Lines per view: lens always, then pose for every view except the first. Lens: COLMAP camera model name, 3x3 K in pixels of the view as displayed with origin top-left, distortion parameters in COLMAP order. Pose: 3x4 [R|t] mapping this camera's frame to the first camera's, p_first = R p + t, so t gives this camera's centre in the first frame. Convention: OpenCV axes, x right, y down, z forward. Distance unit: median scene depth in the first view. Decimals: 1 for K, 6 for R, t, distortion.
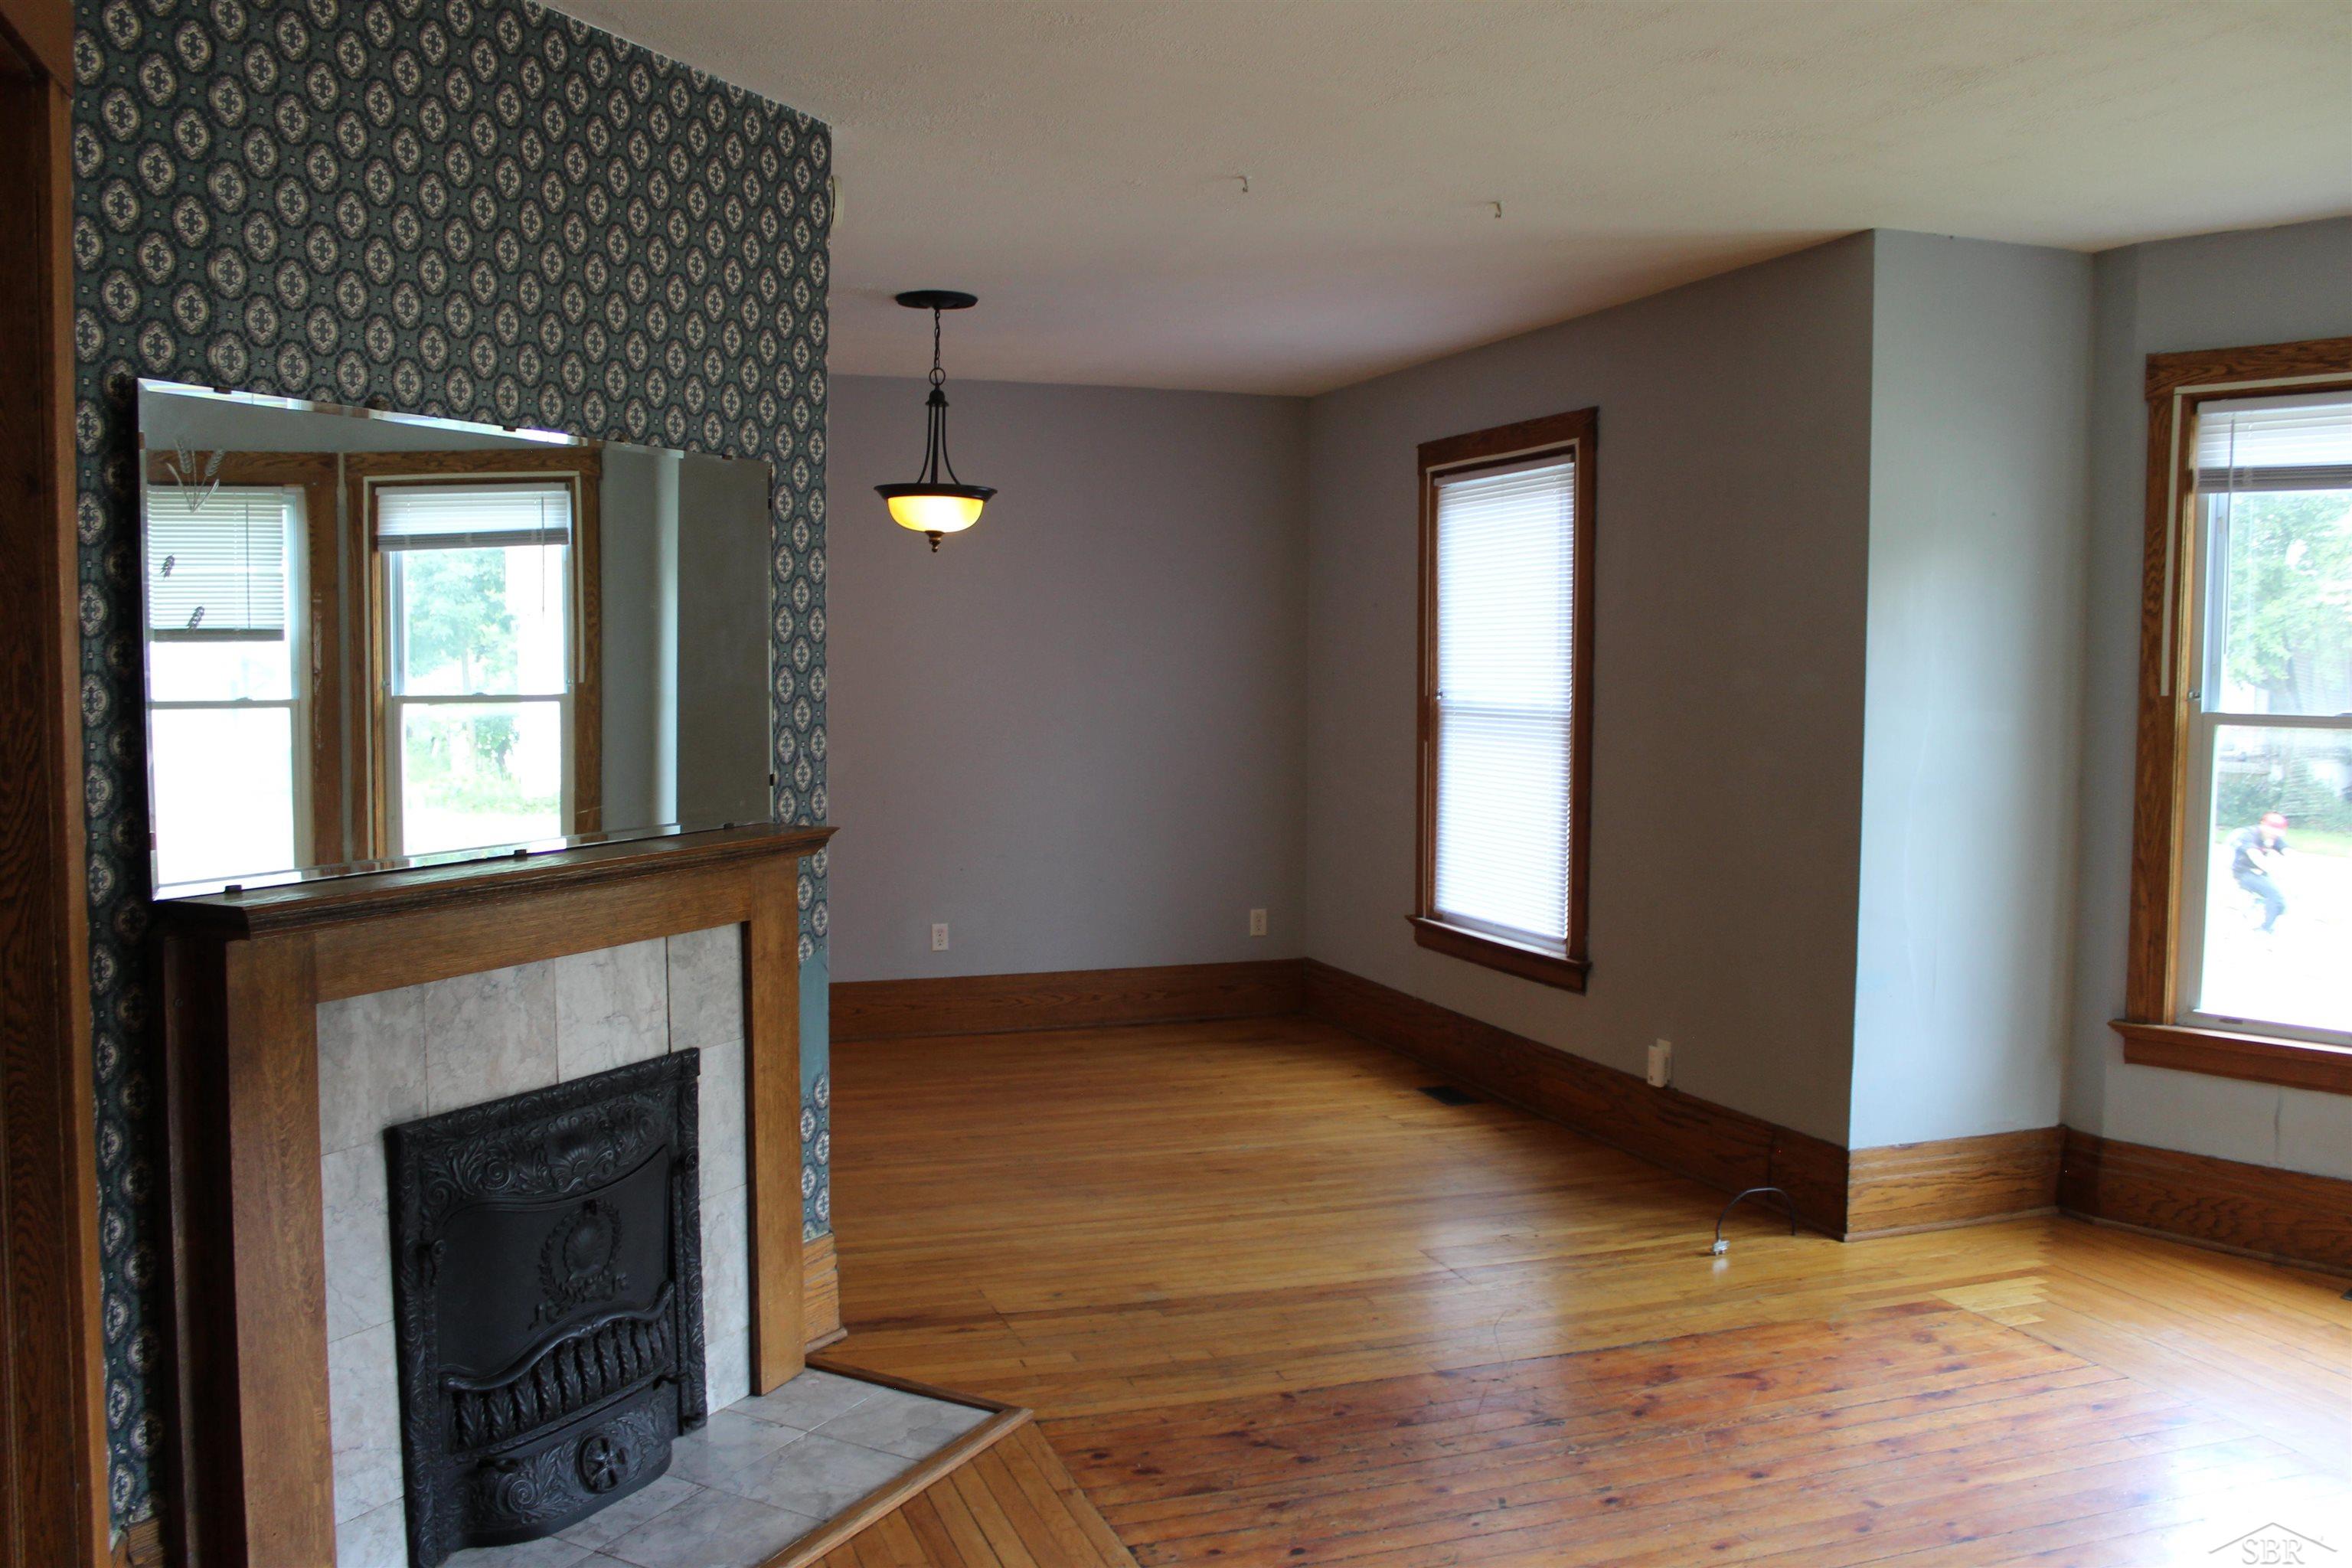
lens RADIAL K [[1948.2, 0, 1156.3], [0, 1948.2, 793.9], [0, 0, 1]] dist [-0.144534, 0.102459]
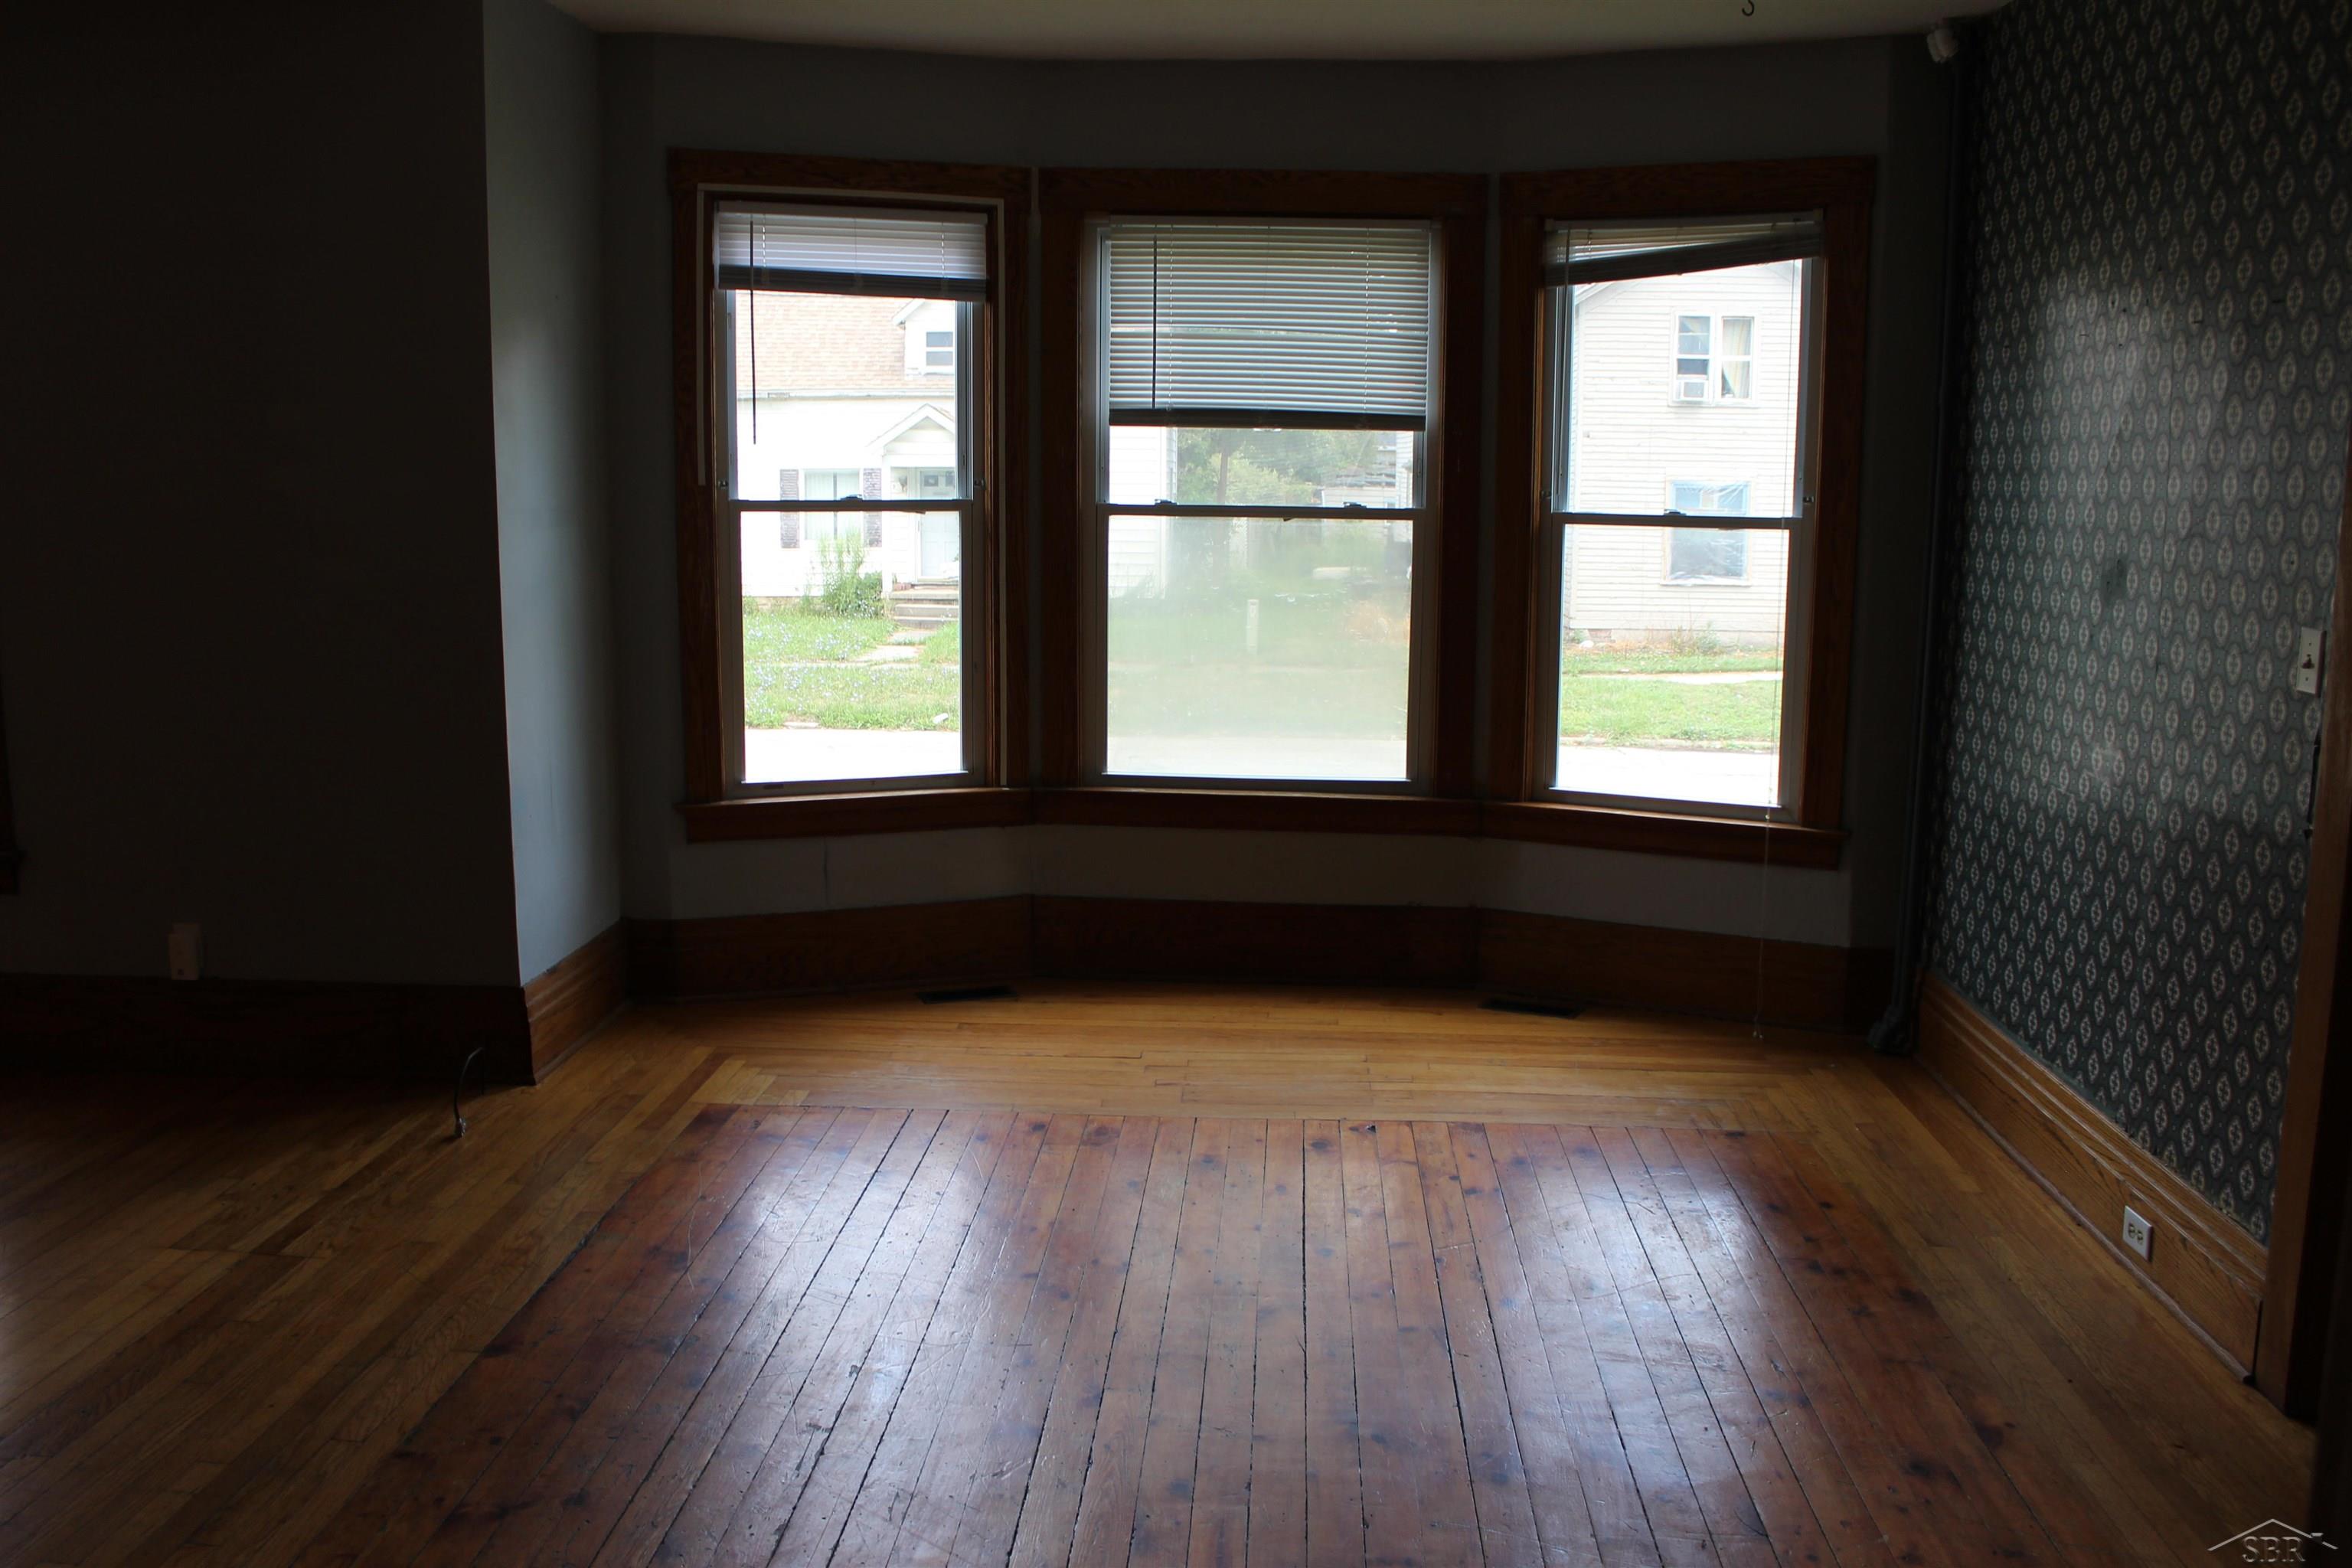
lens RADIAL K [[1948.2, 0, 1158.6], [0, 1948.2, 796.6], [0, 0, 1]] dist [-0.144534, 0.102459]
pose [[0.380806, -0.154134, 0.911718, -0.361377], [0.054962, 0.988039, 0.144080, -0.022140], [-0.923020, -0.004757, 0.384722, 0.365875]]
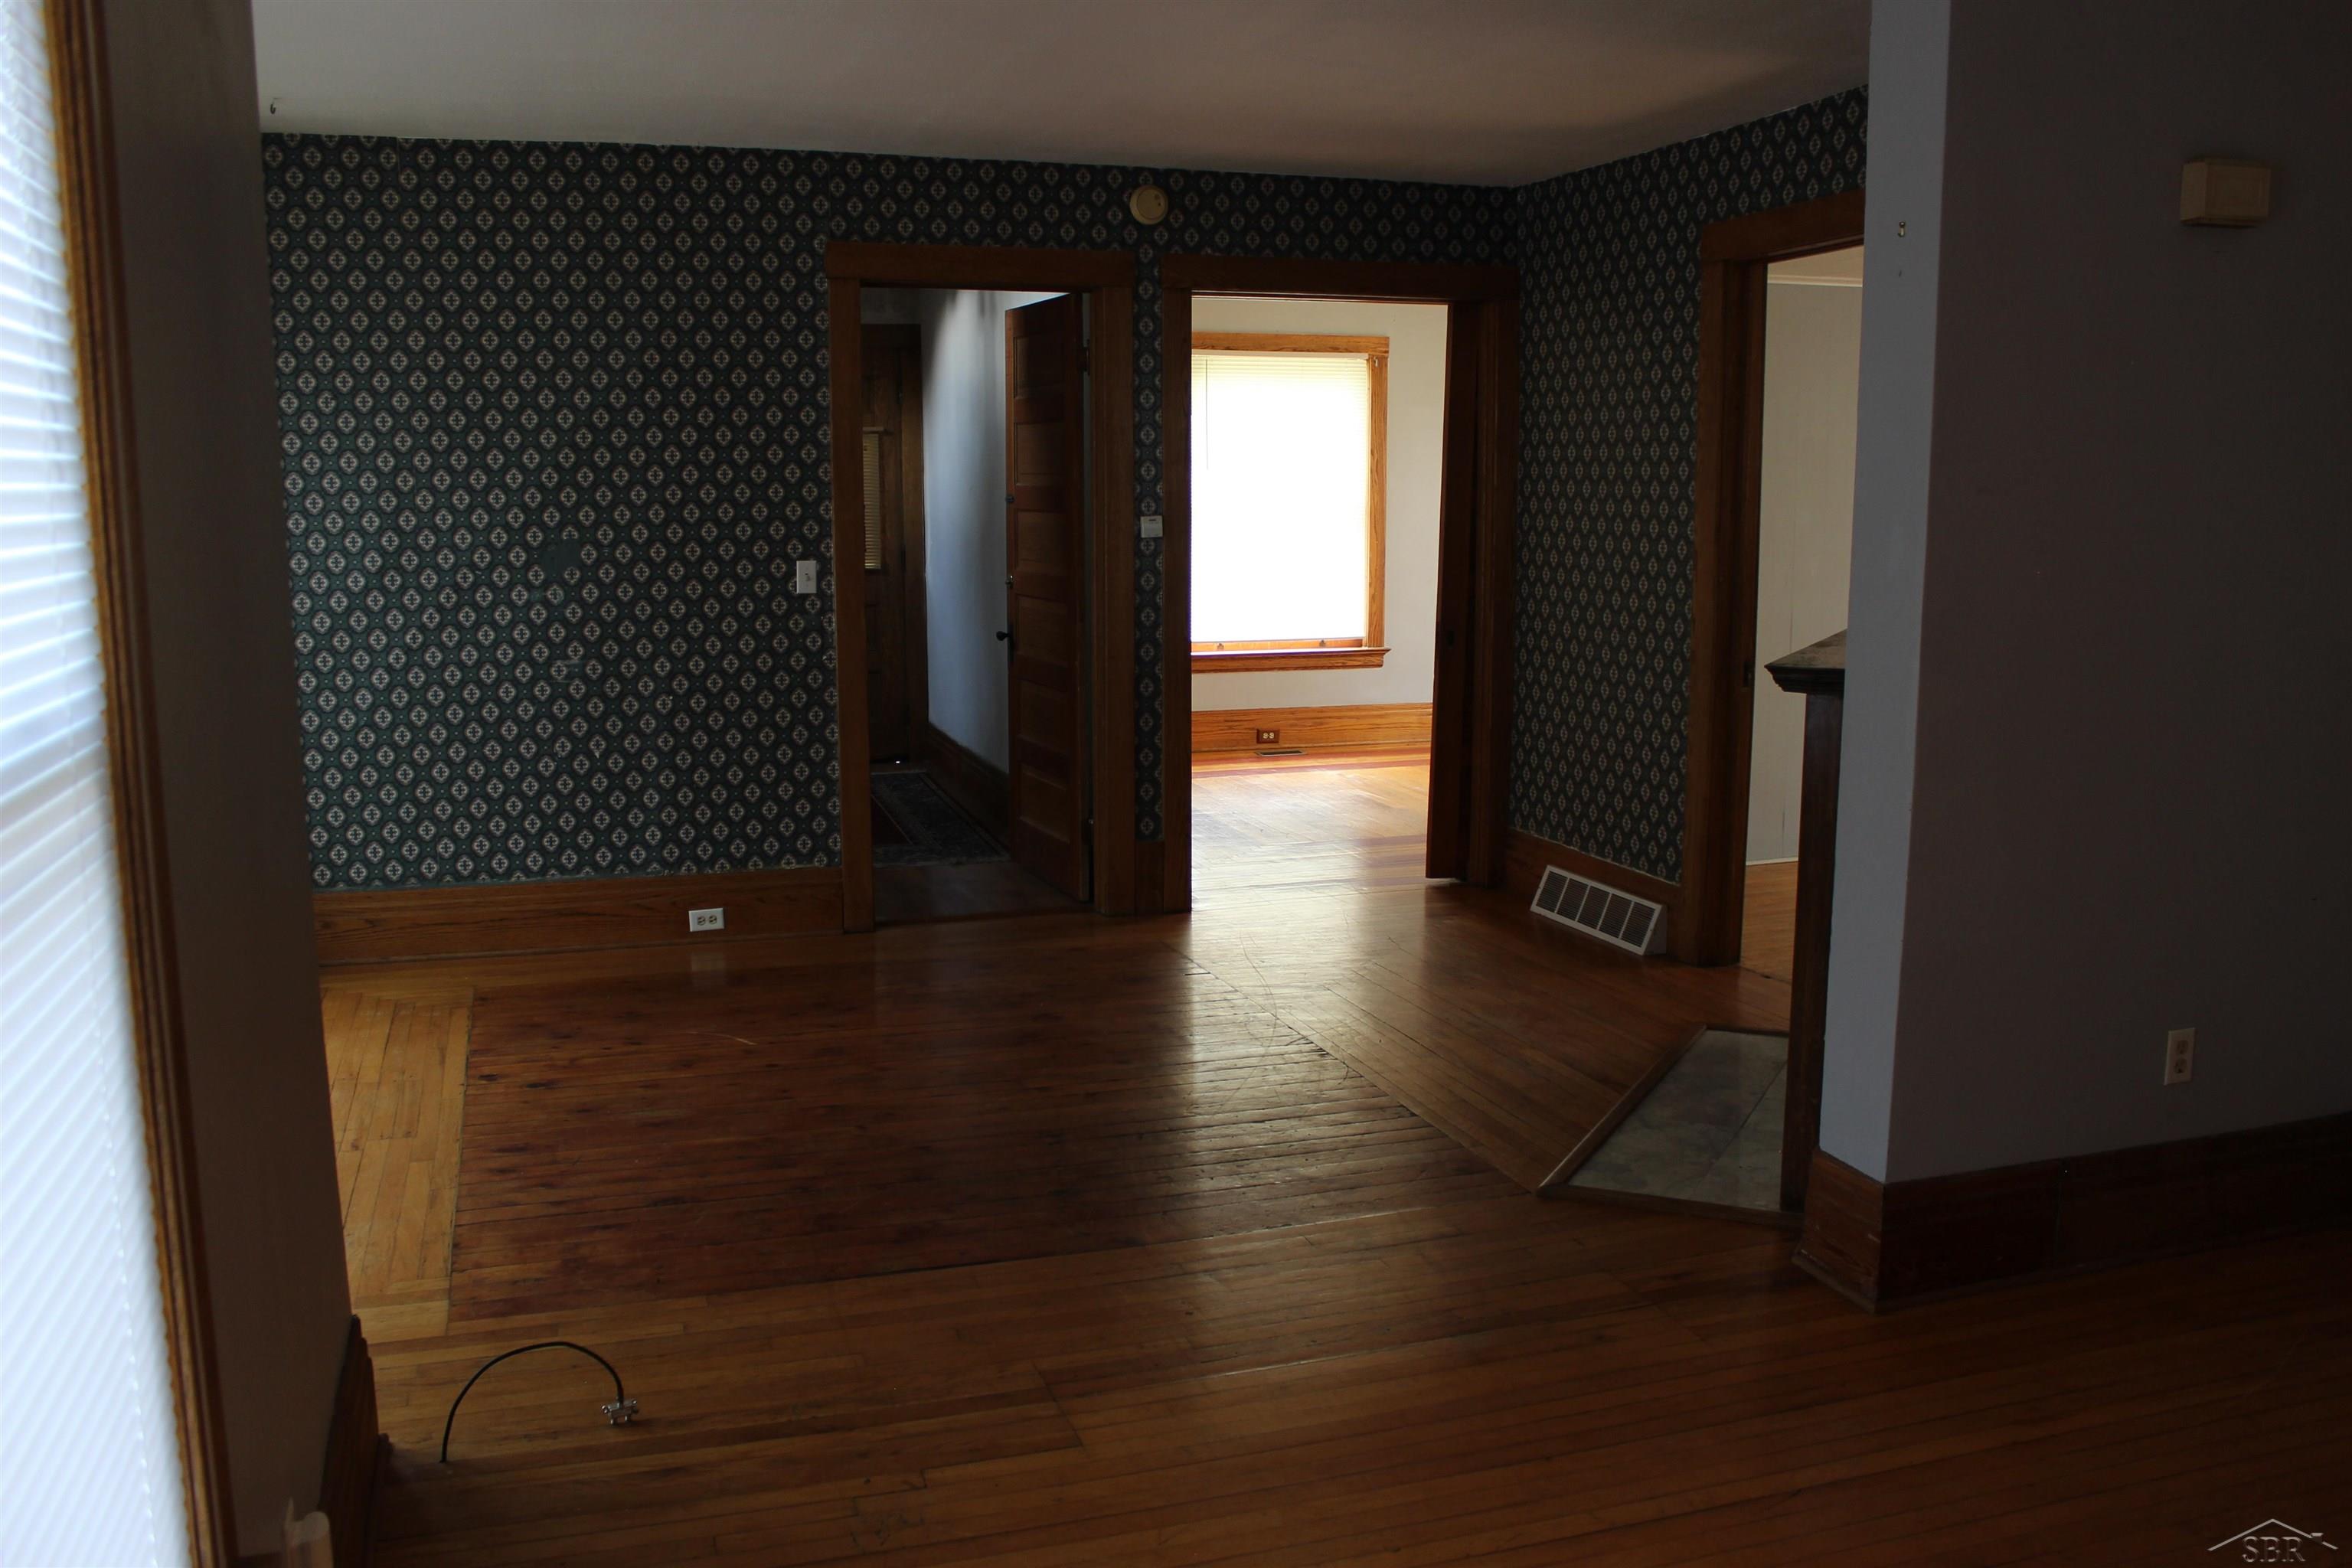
lens RADIAL K [[1948.2, 0, 1167.0], [0, 1948.2, 782.3], [0, 0, 1]] dist [-0.144534, 0.102459]
pose [[-0.999930, -0.008119, 0.008614, 0.106955], [-0.006032, 0.975626, 0.219356, -0.112268], [-0.010185, 0.219288, -0.975607, 1.579268]]
